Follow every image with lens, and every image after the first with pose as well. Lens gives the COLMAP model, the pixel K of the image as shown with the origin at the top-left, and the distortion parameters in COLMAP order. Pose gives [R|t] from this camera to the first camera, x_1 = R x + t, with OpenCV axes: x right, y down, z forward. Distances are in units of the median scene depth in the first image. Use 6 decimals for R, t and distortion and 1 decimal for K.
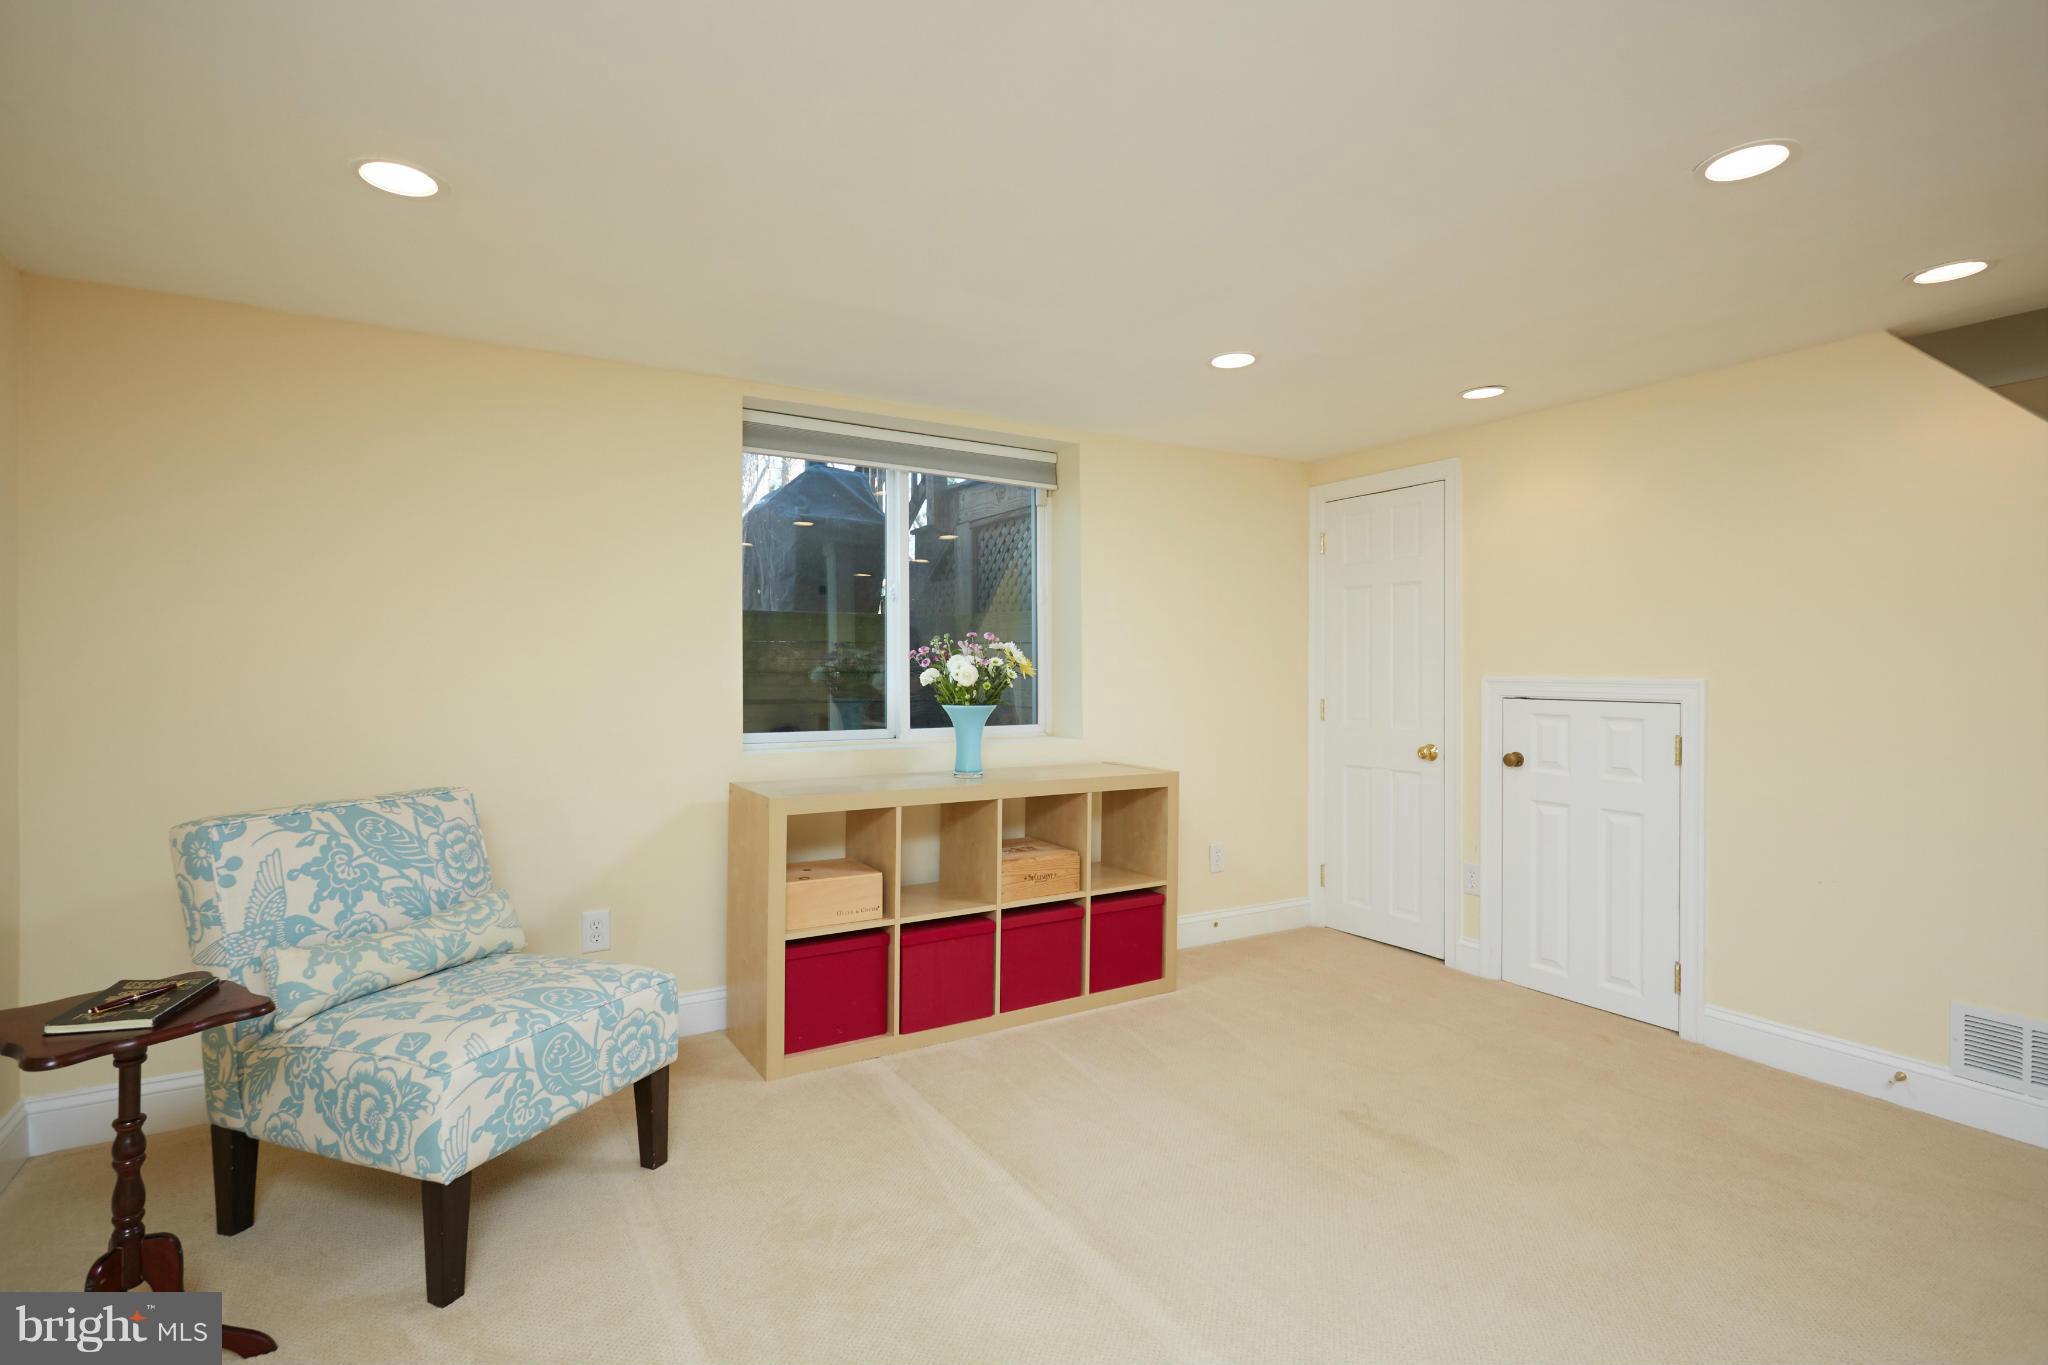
lens RADIAL K [[981.8, 0, 1024.0], [0, 981.8, 682.5], [0, 0, 1]] dist [0.000633, 0.000171]
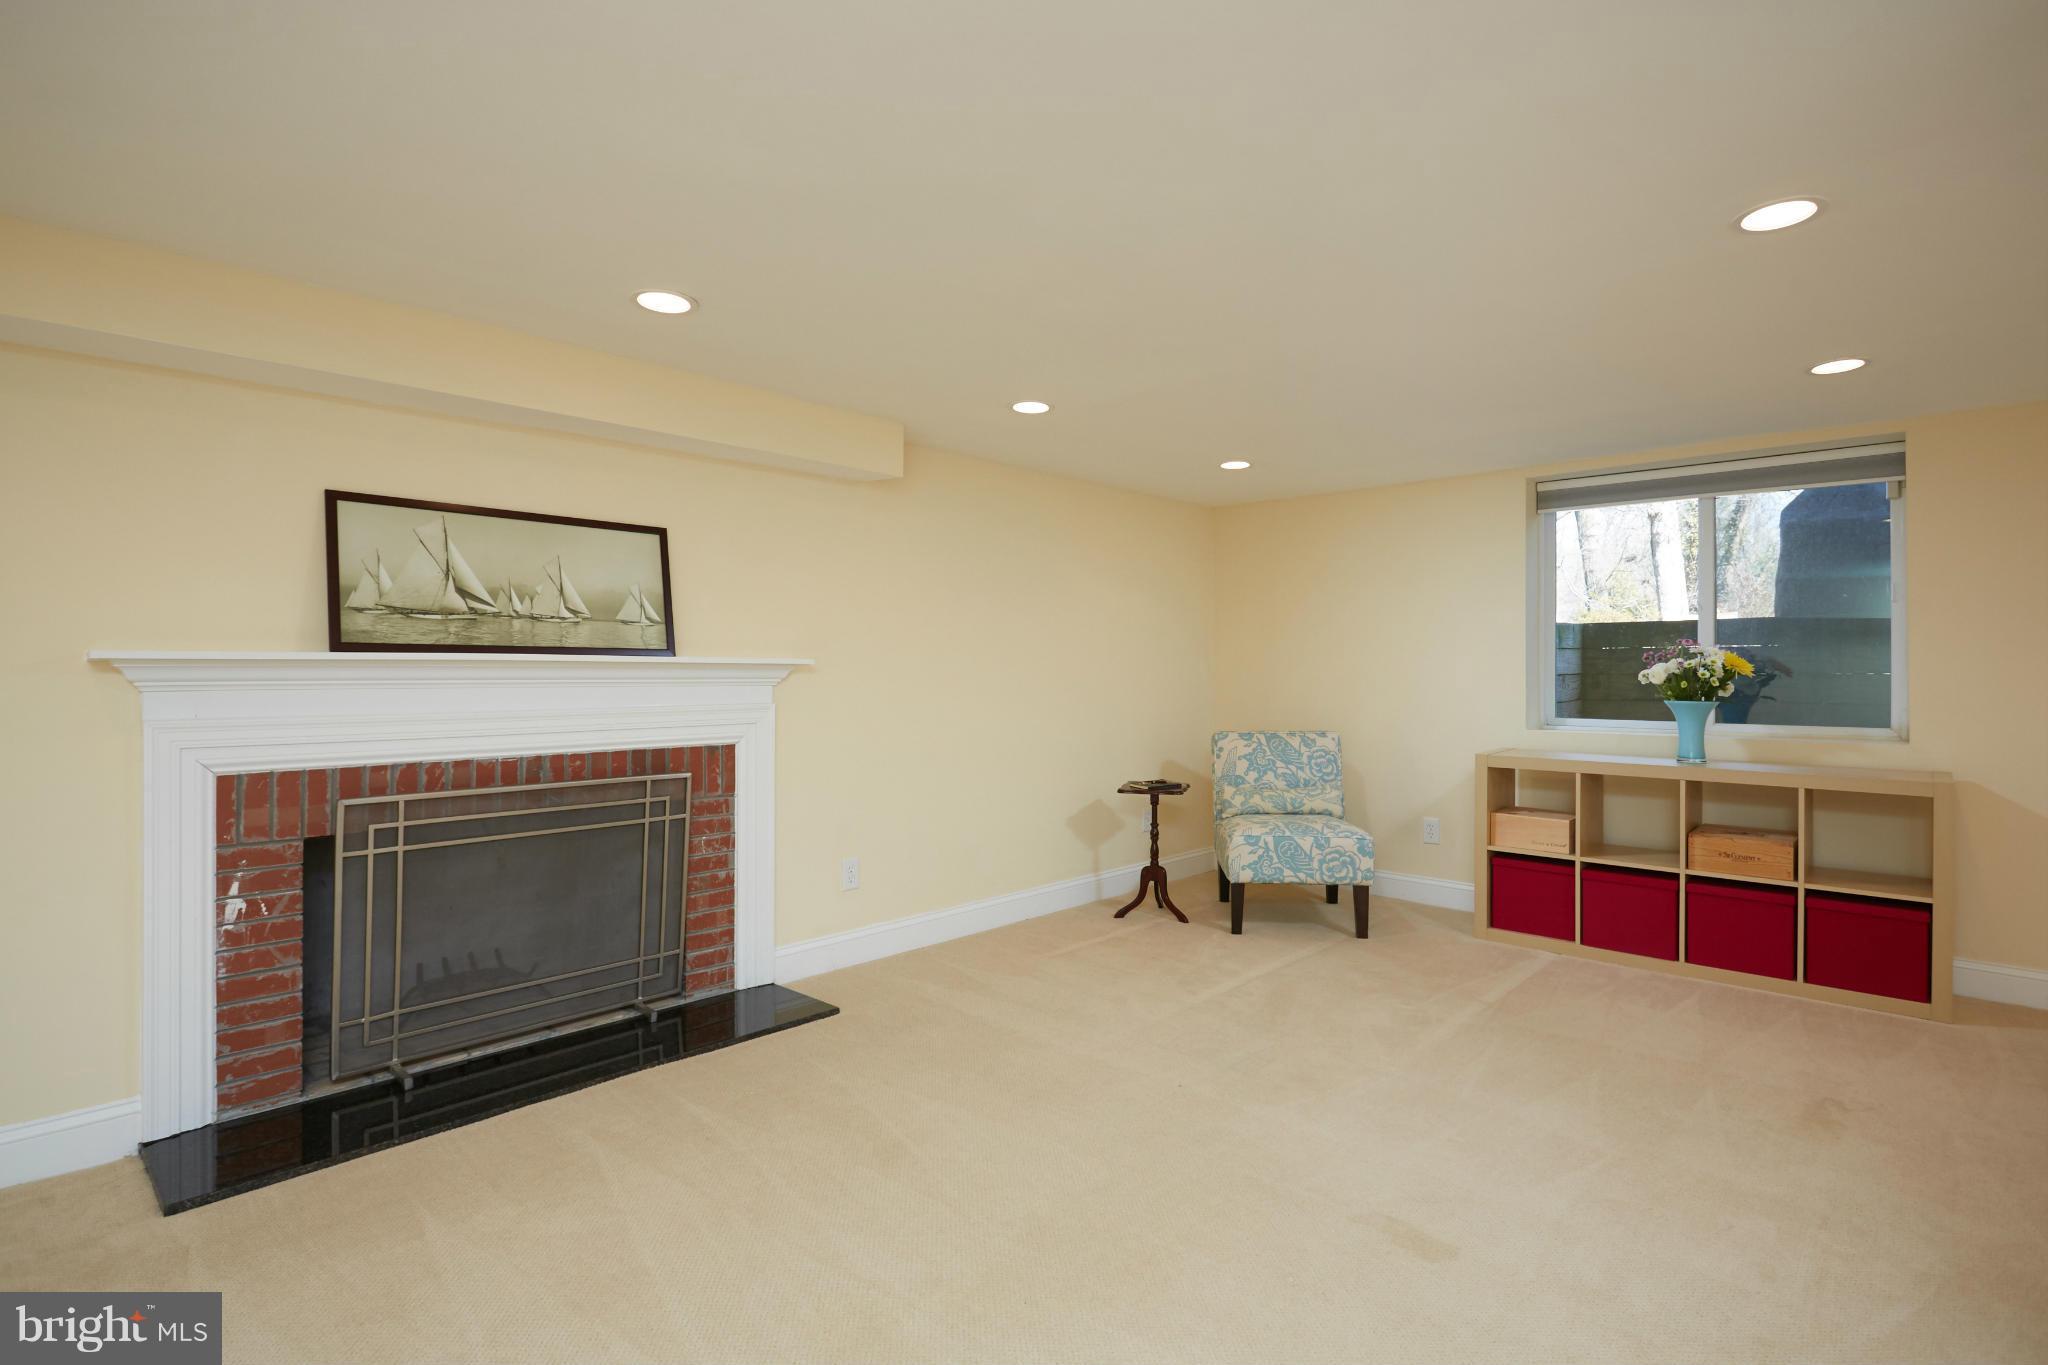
lens RADIAL K [[1024.1, 0, 1022.2], [0, 1024.1, 670.2], [0, 0, 1]] dist [-0.001038, -0.000703]
pose [[0.265185, 0.004187, -0.964188, 1.381520], [-0.011314, 0.999935, 0.001230, -0.010496], [0.964131, 0.010582, 0.265215, -0.144608]]
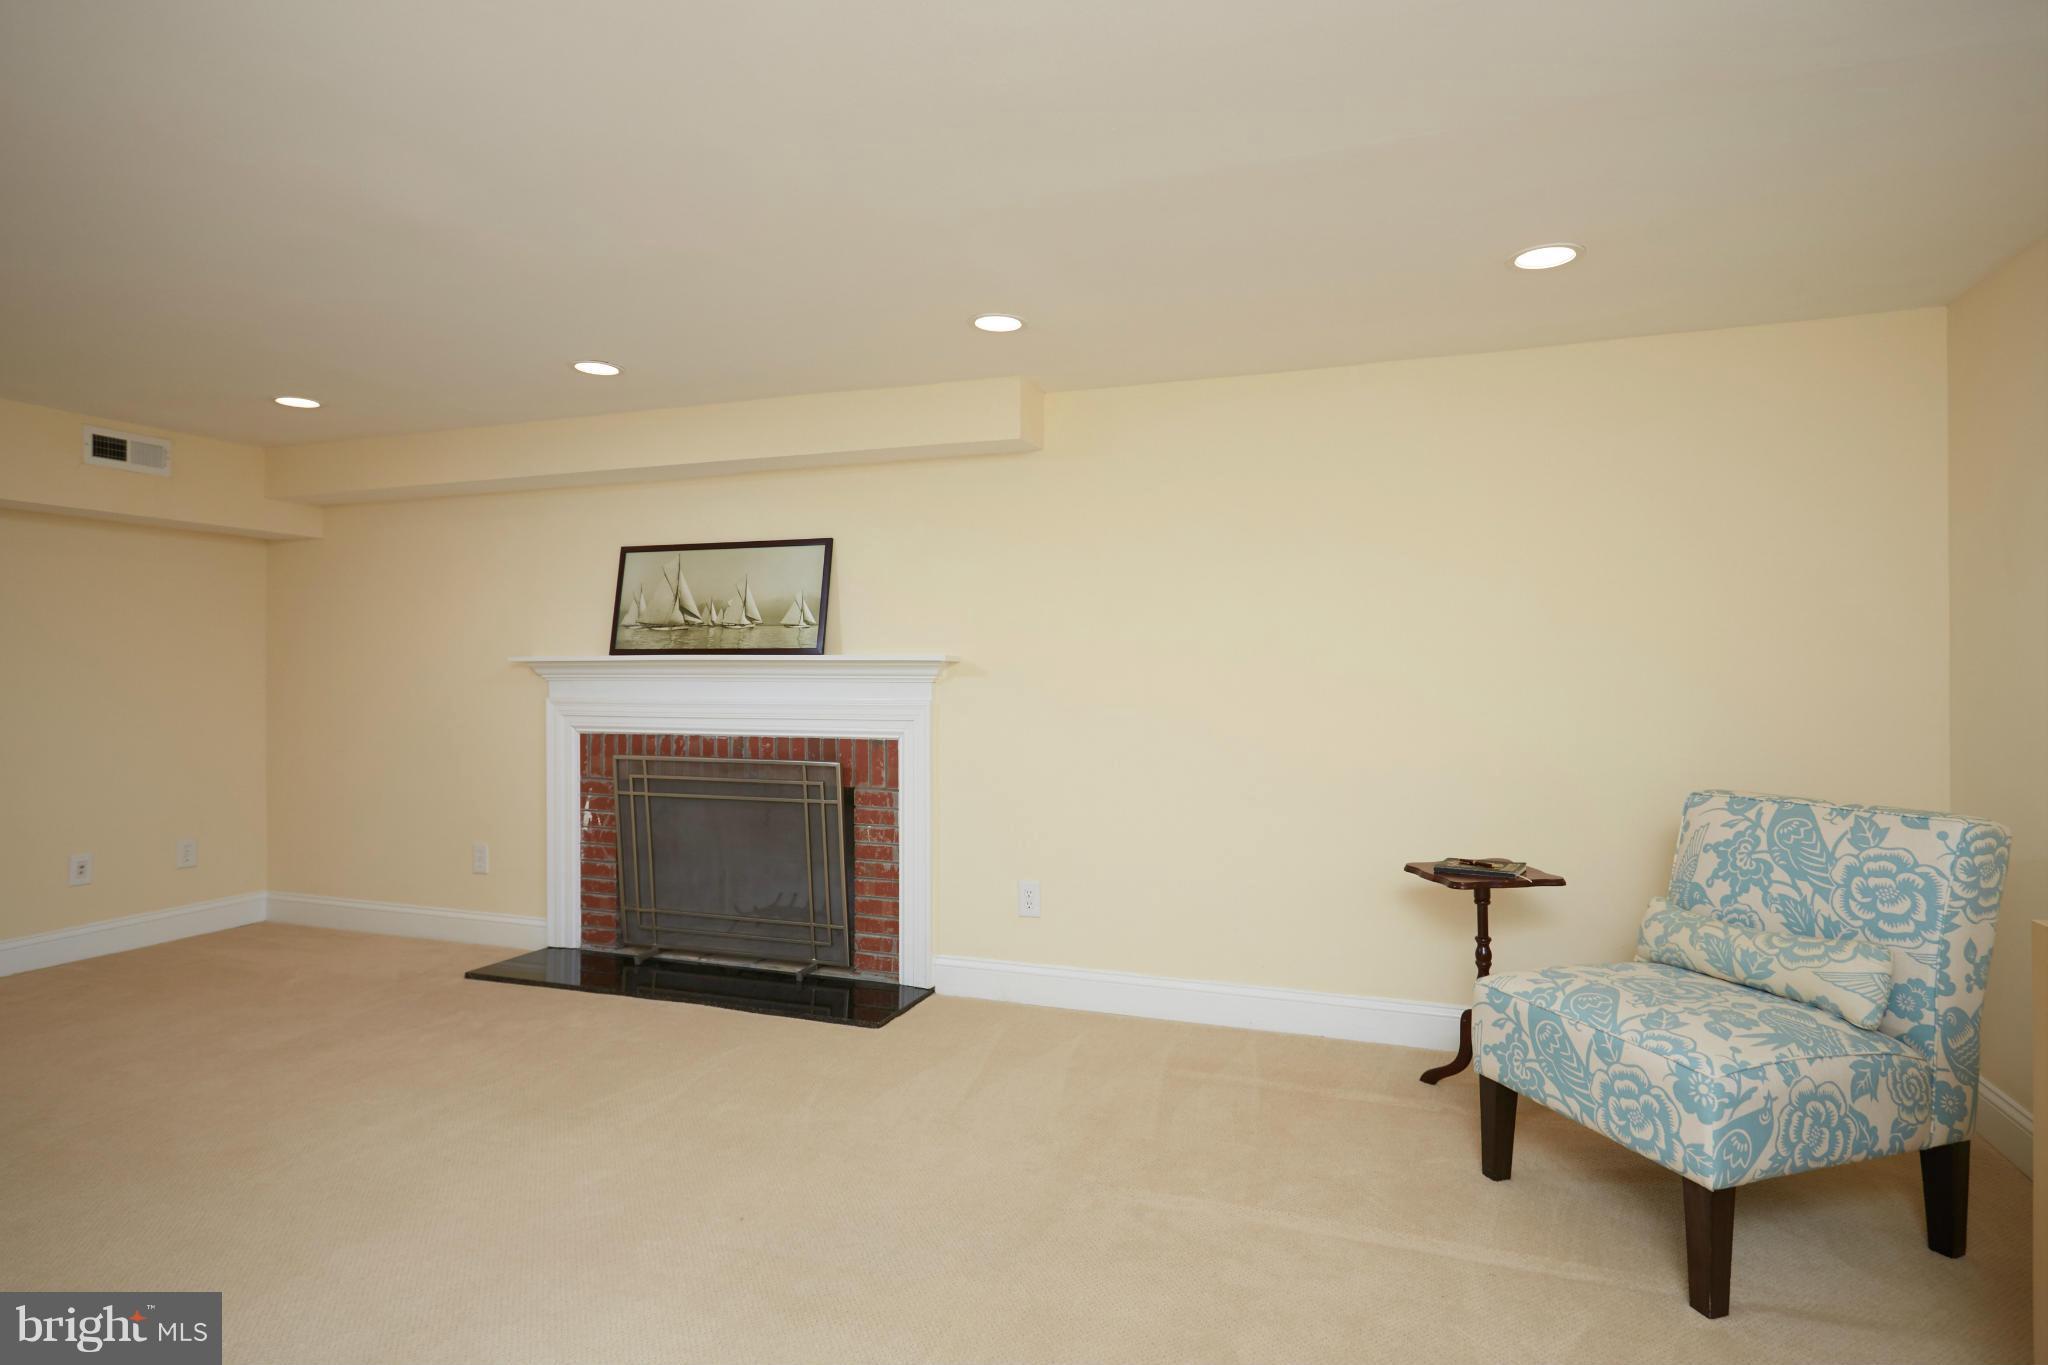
lens RADIAL K [[1096.0, 0, 1026.6], [0, 1096.0, 668.7], [0, 0, 1]] dist [0.016651, -0.001765]
pose [[-0.788058, -0.000350, -0.615601, 0.596379], [-0.004229, 0.999979, 0.004845, -0.010593], [0.615587, 0.006421, -0.788043, 1.411014]]
